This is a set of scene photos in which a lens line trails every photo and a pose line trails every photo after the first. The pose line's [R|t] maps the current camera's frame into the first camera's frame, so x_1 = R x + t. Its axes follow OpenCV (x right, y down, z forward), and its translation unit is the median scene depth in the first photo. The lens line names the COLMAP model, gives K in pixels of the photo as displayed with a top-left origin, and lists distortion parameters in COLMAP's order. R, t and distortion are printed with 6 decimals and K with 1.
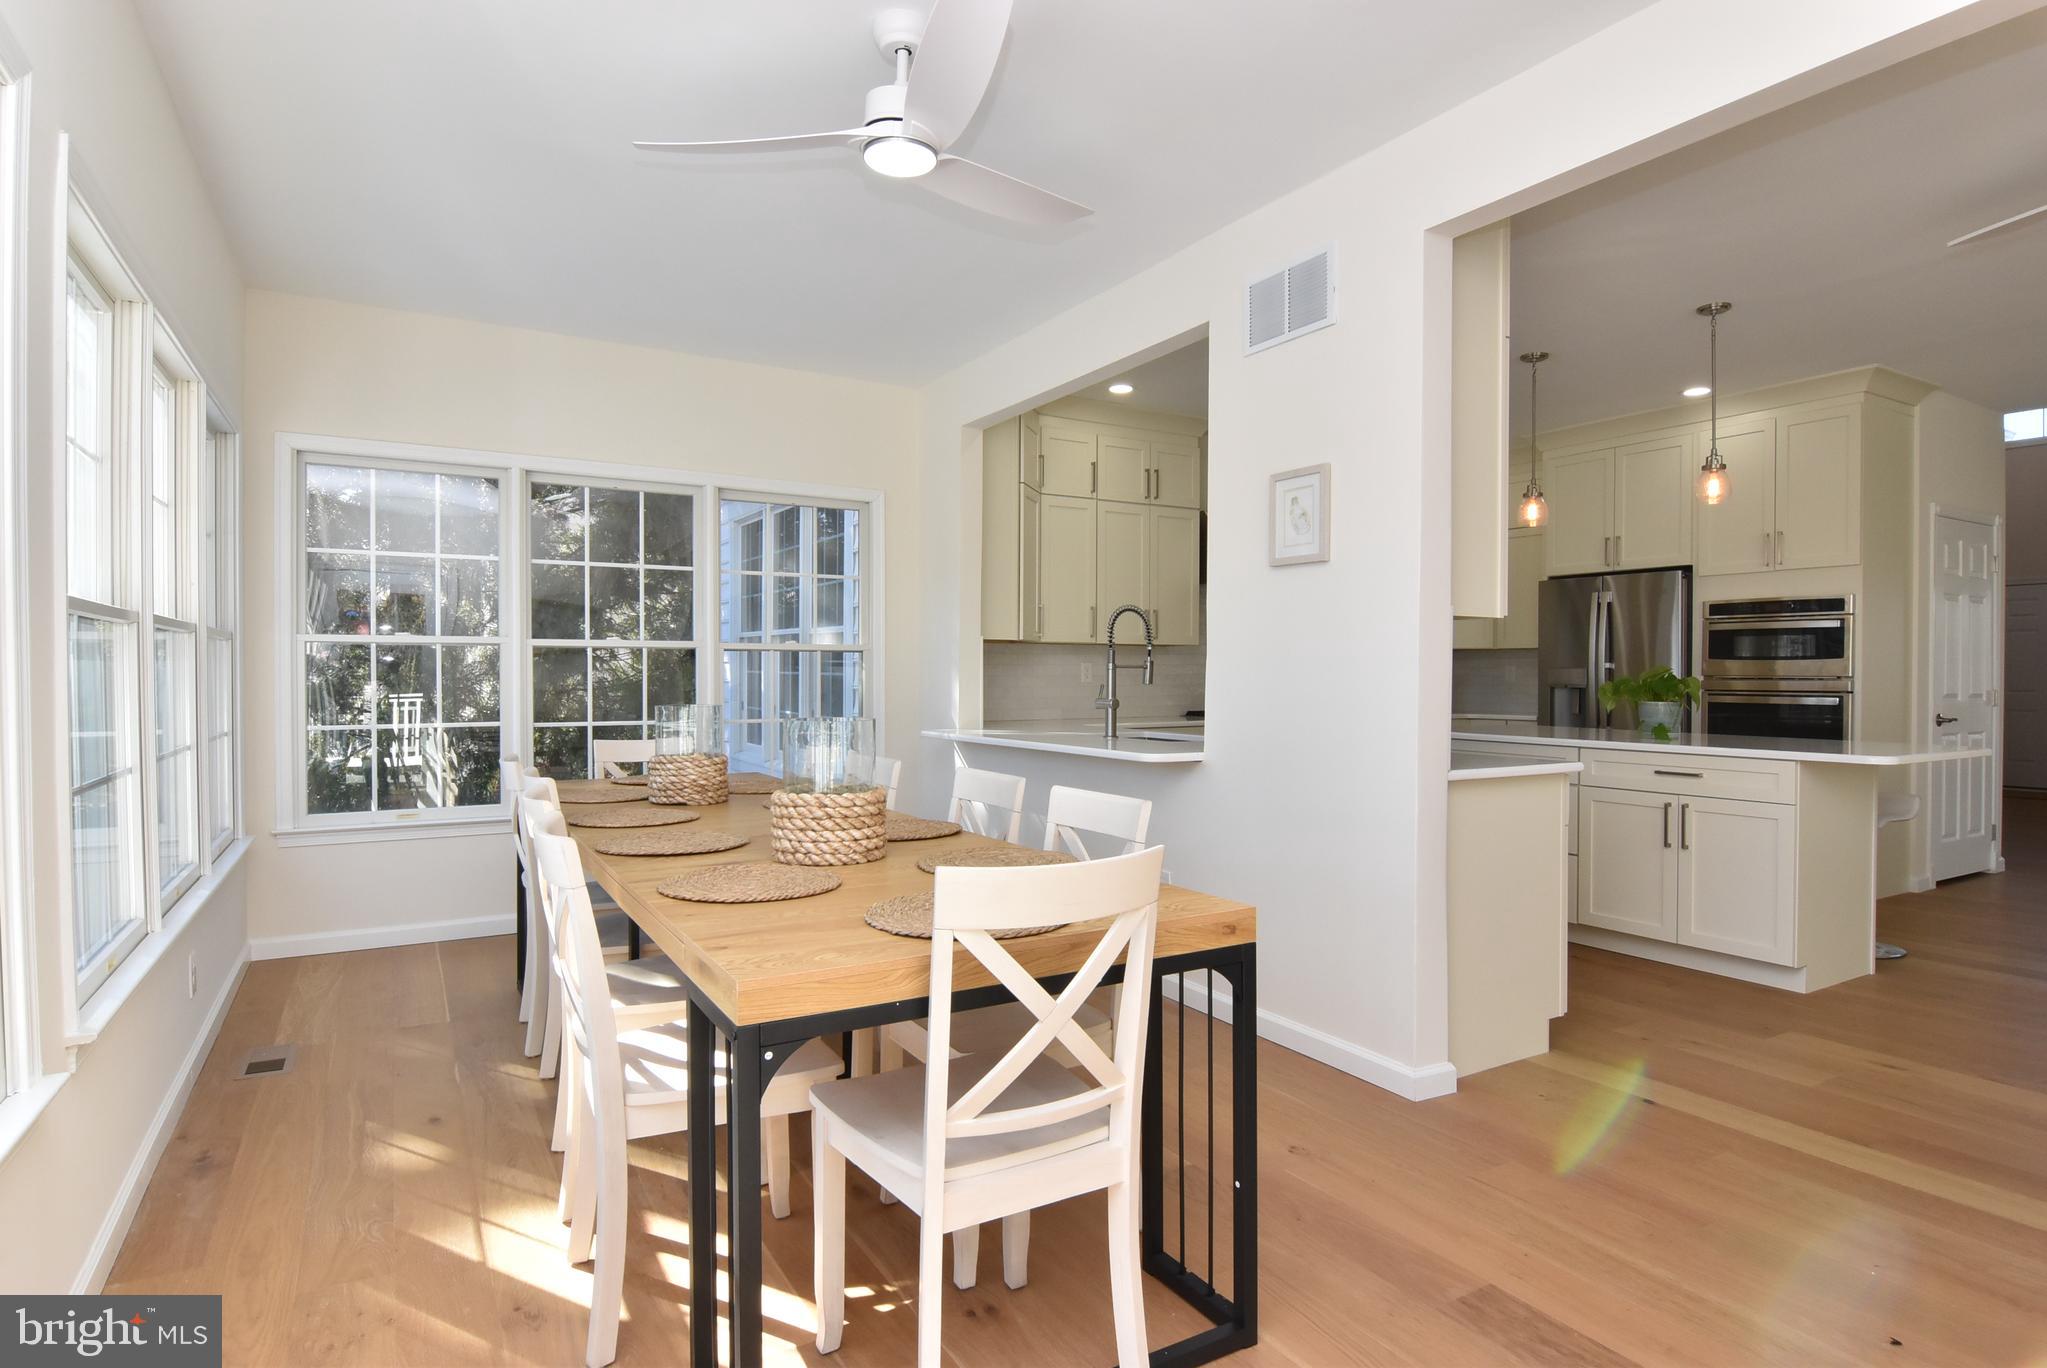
lens RADIAL K [[1086.7, 0, 1029.2], [0, 1086.7, 682.4], [0, 0, 1]] dist [0.006213, -0.021021]
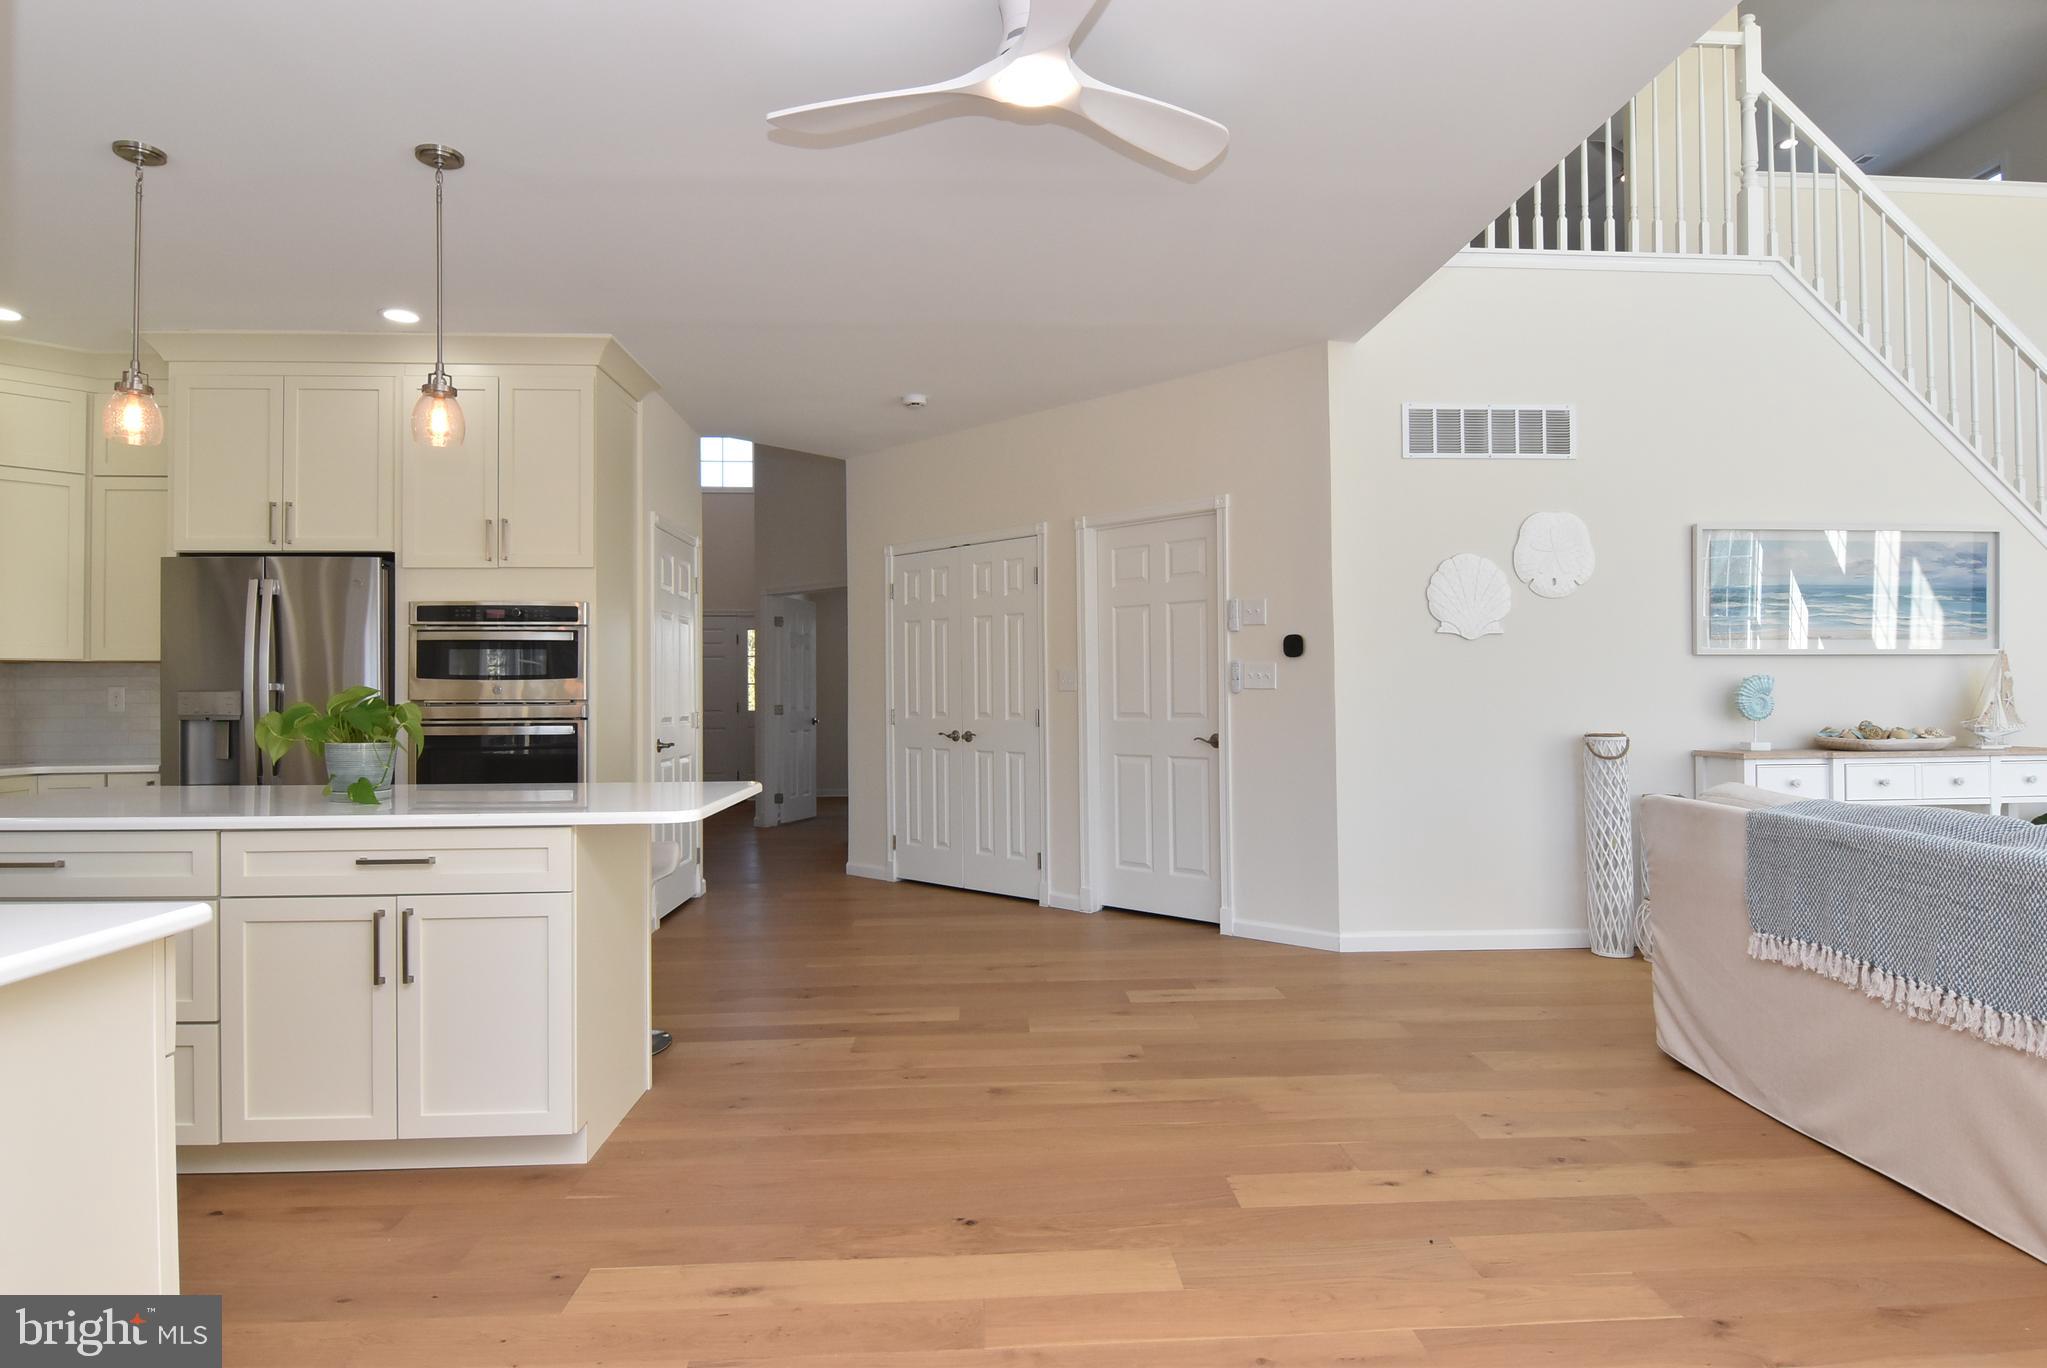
lens RADIAL K [[1092.7, 0, 1023.5], [0, 1092.7, 684.0], [0, 0, 1]] dist [0.007289, -0.020106]
pose [[0.463147, 0.003593, 0.886274, 0.158970], [0.014891, 0.999819, -0.011835, -0.002664], [-0.886156, 0.018679, 0.463010, 0.295151]]
